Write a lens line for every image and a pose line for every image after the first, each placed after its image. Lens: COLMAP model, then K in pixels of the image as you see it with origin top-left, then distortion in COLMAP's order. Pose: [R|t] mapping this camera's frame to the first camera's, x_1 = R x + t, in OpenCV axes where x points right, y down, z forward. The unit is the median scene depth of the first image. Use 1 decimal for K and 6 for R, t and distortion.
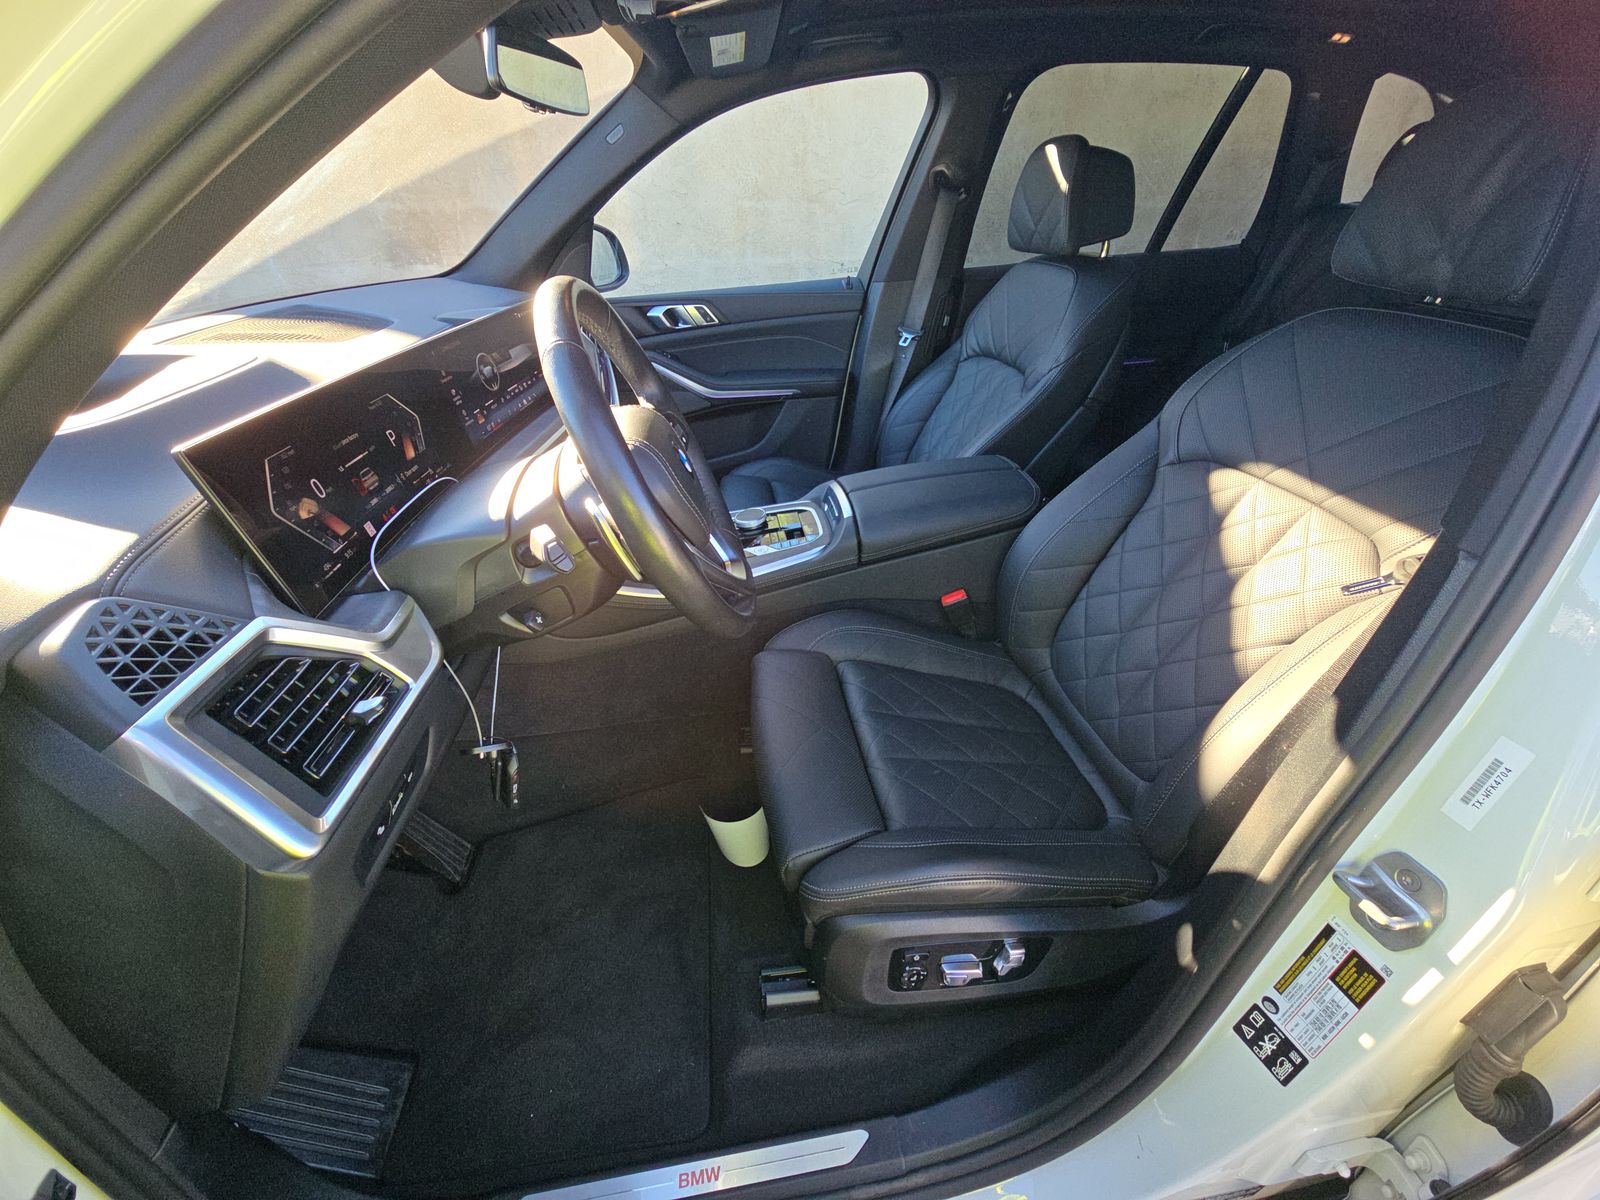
lens RADIAL K [[649.8, 0, 798.2], [0, 649.8, 596.3], [0, 0, 1]] dist [0.001711, 0.000197]
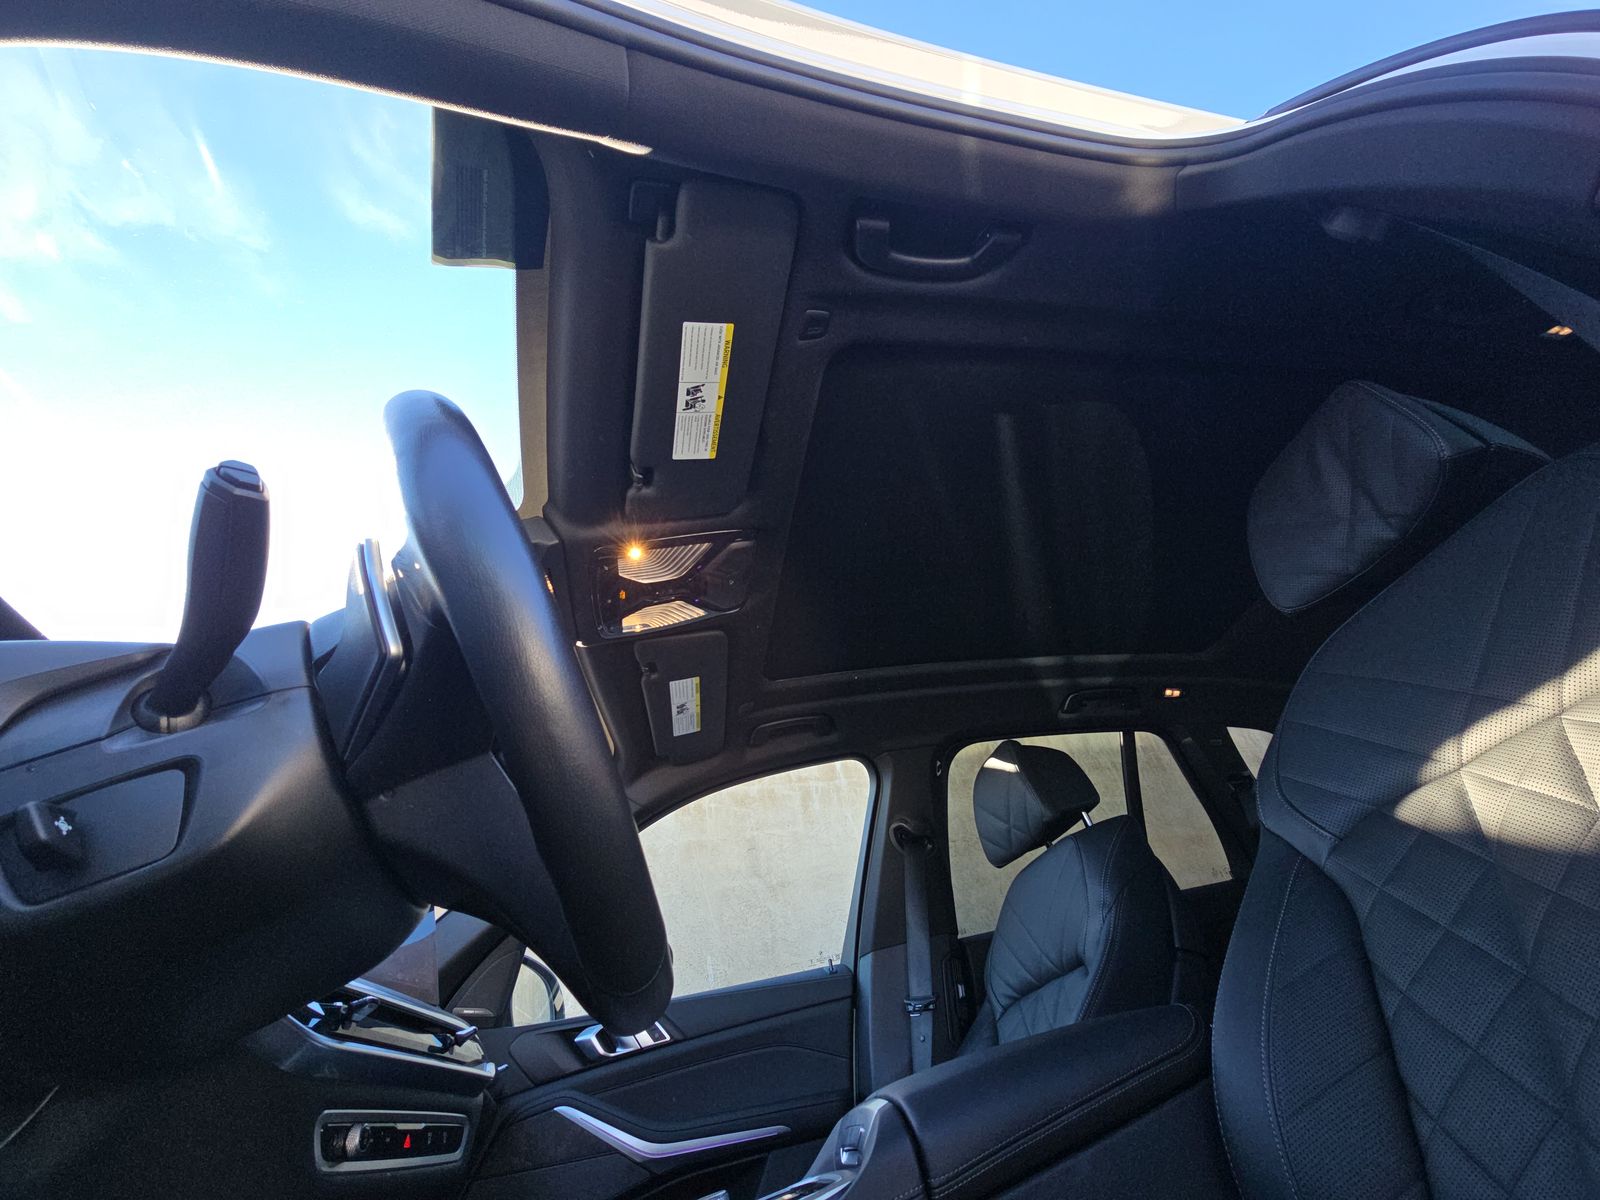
lens RADIAL K [[649.8, 0, 801.0], [0, 649.8, 598.0], [0, 0, 1]] dist [0.001711, 0.000197]
pose [[0.990759, -0.090190, 0.101300, -0.002567], [0.124270, 0.304403, -0.944402, 0.157355], [0.054340, 0.948264, 0.312798, 0.296516]]
